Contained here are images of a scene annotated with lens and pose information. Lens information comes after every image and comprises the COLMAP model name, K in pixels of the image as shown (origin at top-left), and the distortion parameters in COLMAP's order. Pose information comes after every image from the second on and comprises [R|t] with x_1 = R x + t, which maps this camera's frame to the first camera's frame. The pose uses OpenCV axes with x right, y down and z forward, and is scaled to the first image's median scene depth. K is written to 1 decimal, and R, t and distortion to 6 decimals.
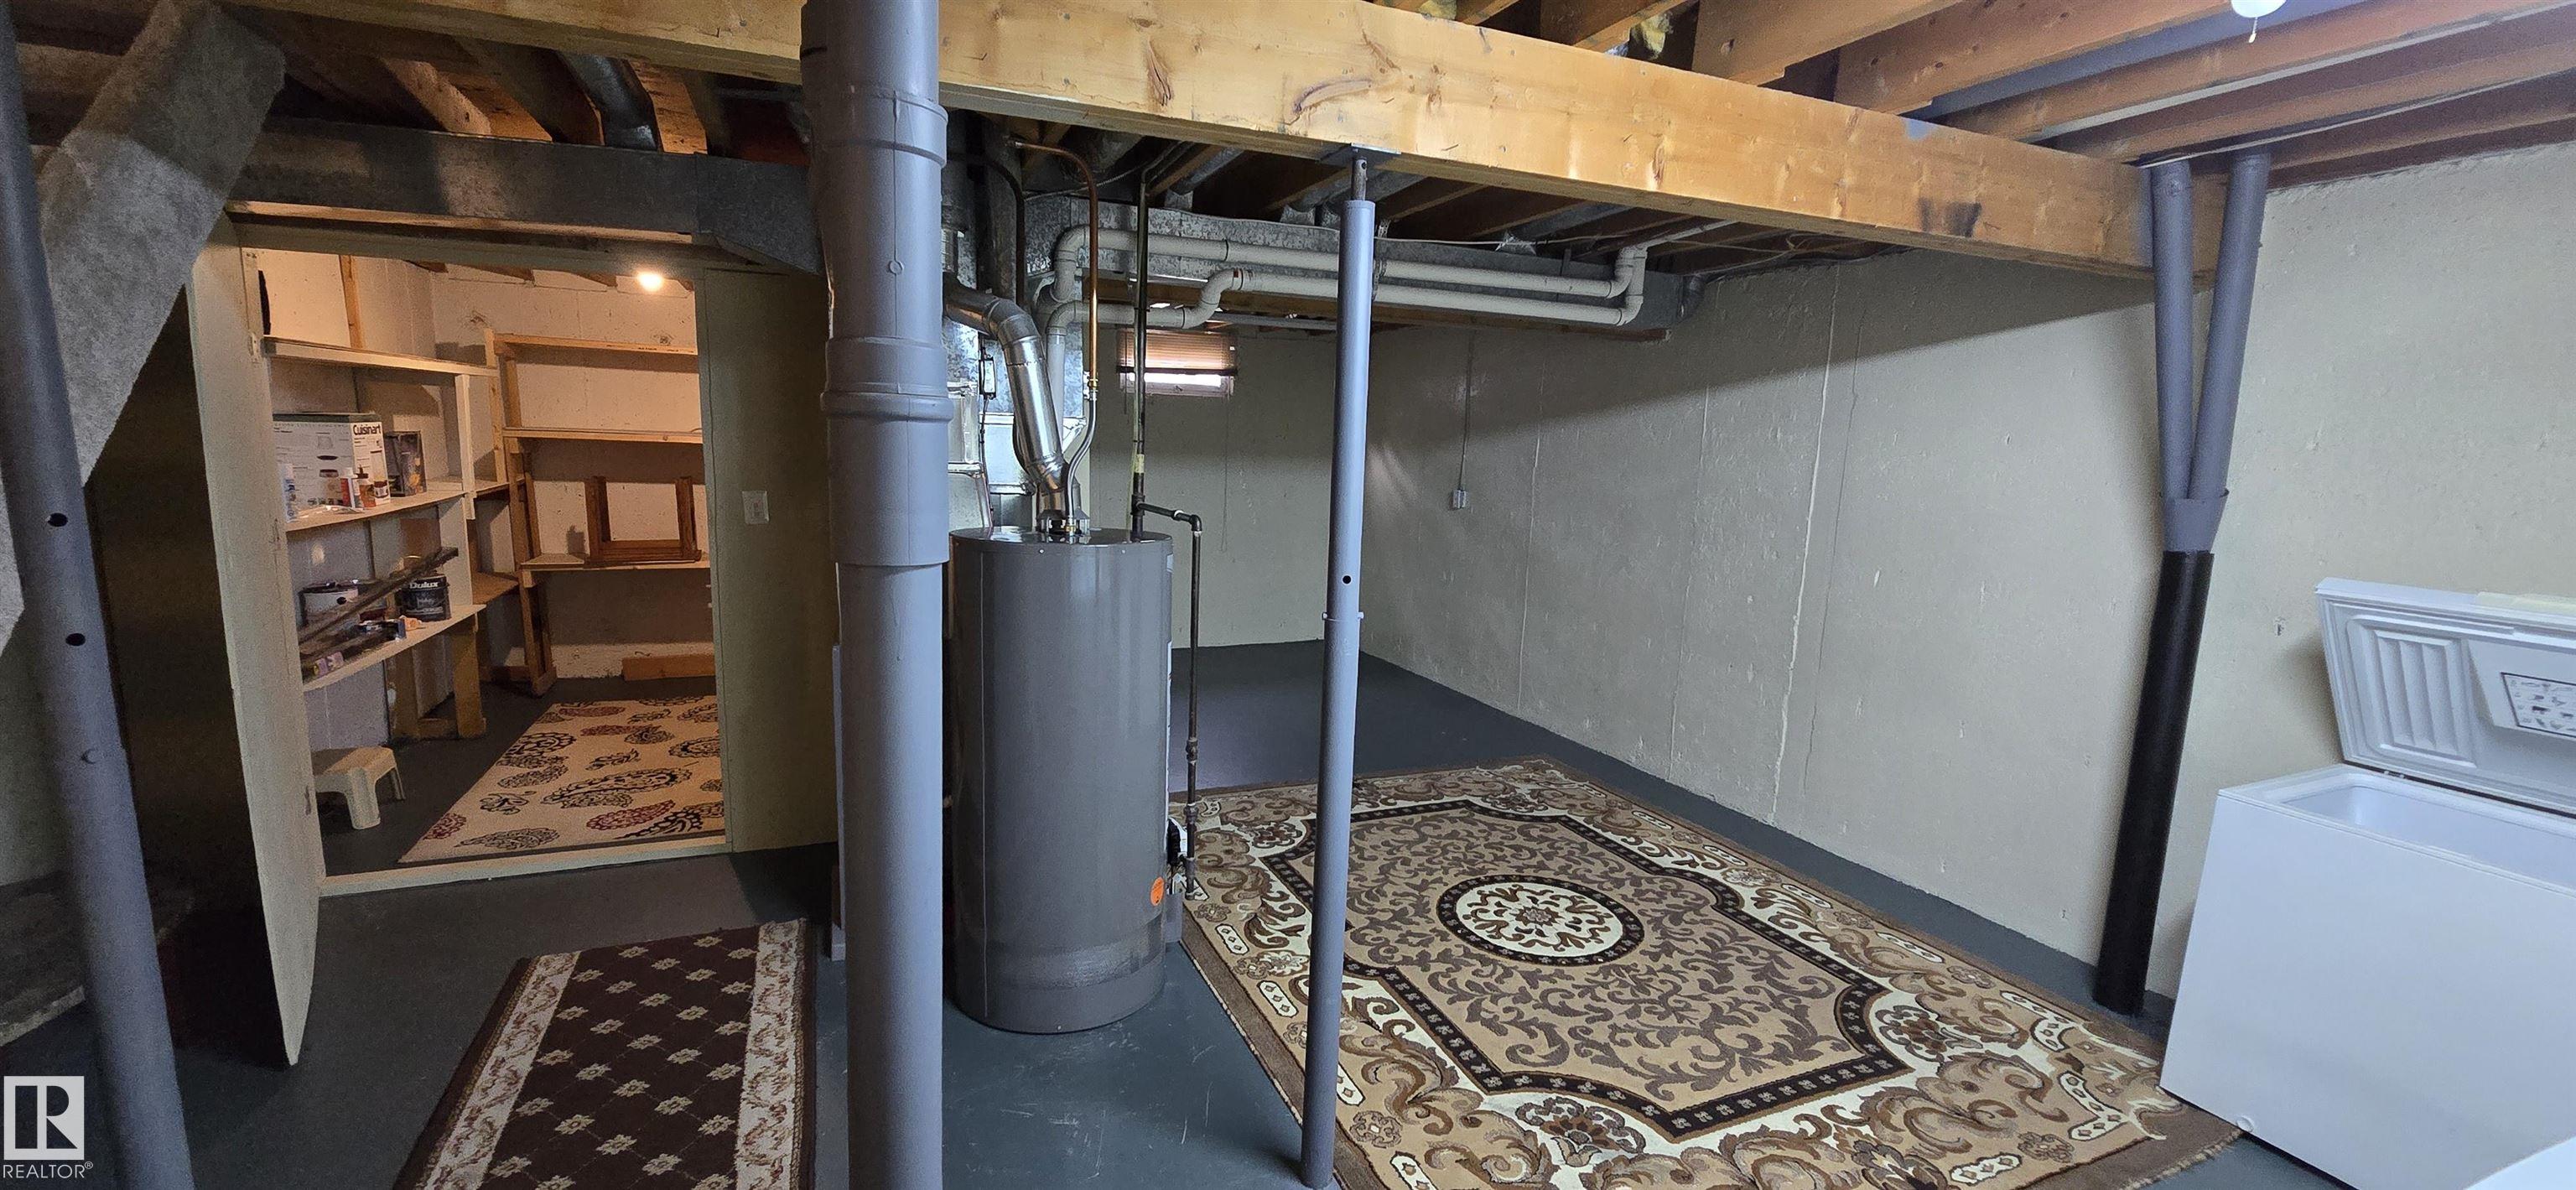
lens RADIAL K [[1055.4, 0, 1278.6], [0, 1055.4, 590.7], [0, 0, 1]] dist [-0.001974, -0.000180]
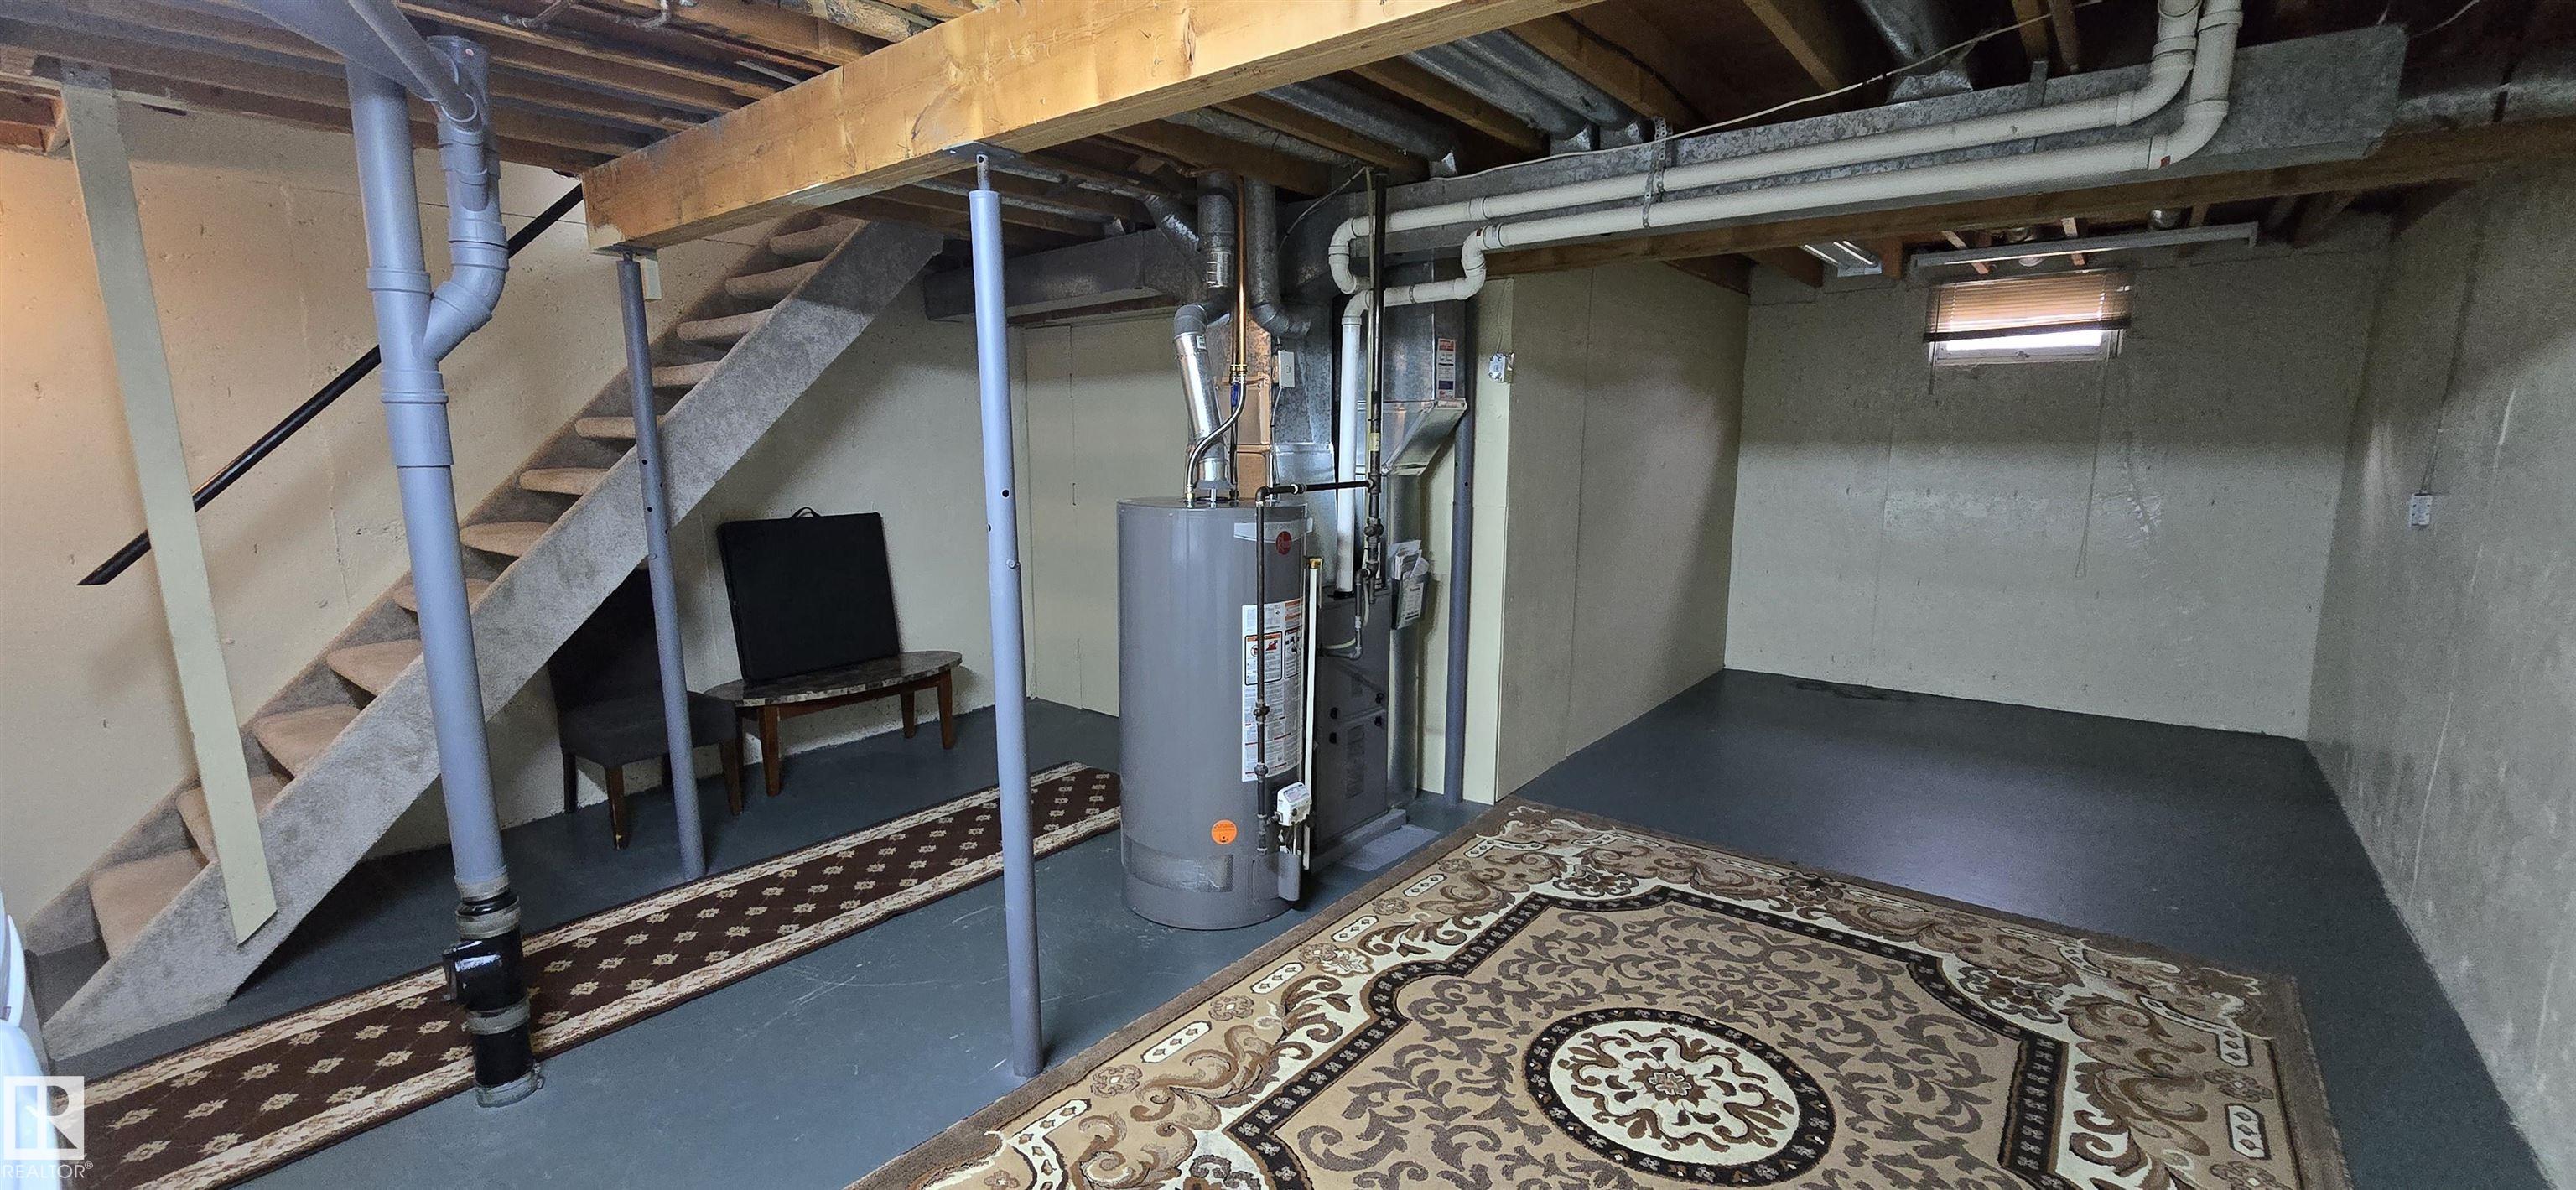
lens RADIAL K [[1055.4, 0, 1286.7], [0, 1055.4, 605.1], [0, 0, 1]] dist [-0.001974, -0.000180]
pose [[0.473864, 0.109075, -0.873817, 0.654902], [-0.106169, 0.992137, 0.066270, -0.021007], [0.874175, 0.061369, 0.481718, 0.402092]]
